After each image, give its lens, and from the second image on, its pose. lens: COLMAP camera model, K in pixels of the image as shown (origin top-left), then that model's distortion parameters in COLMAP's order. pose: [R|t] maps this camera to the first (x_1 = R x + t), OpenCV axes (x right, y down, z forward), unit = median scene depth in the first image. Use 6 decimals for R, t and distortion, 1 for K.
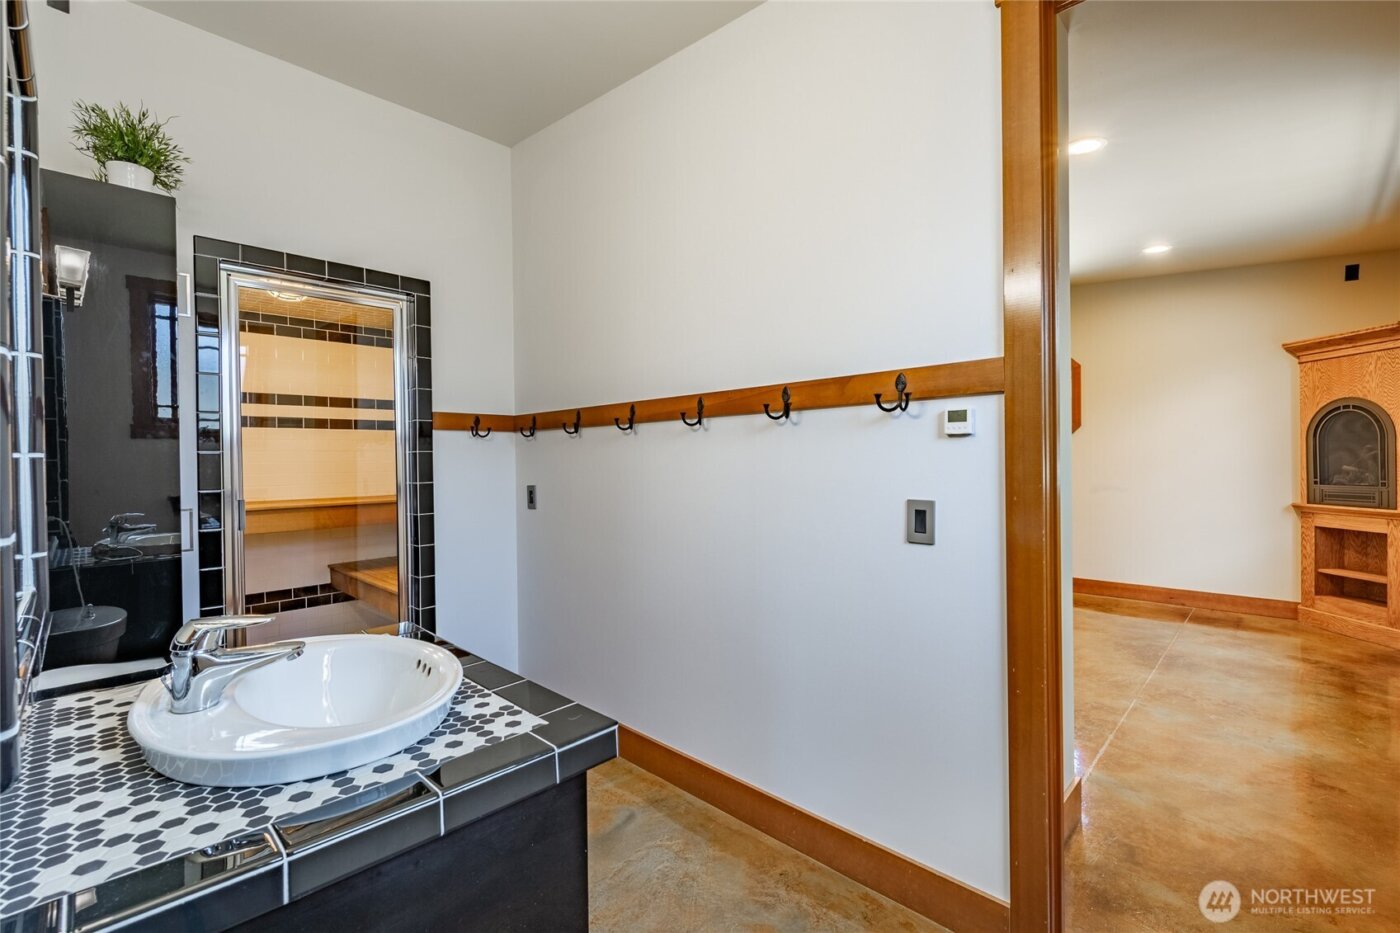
lens RADIAL K [[622.1, 0, 700.4], [0, 622.1, 456.9], [0, 0, 1]] dist [-0.031375, -0.000196]
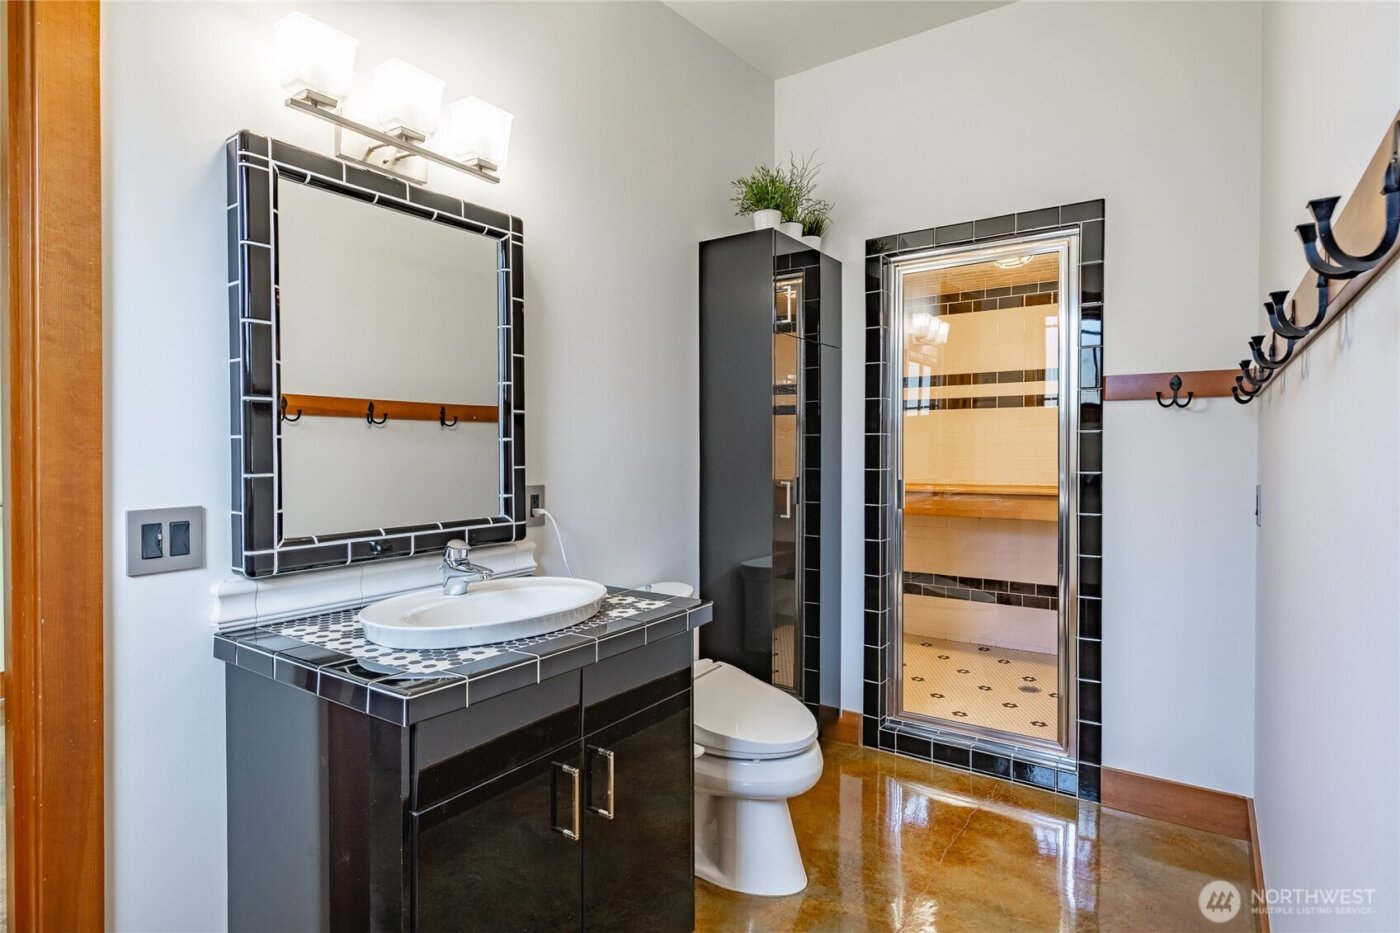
lens RADIAL K [[718.2, 0, 700.3], [0, 718.2, 462.1], [0, 0, 1]] dist [0.001338, 0.000494]
pose [[0.170066, 0.024671, -0.985124, 0.588792], [0.005132, 0.999651, 0.025920, 0.006811], [0.985419, -0.009464, 0.169880, 0.673126]]
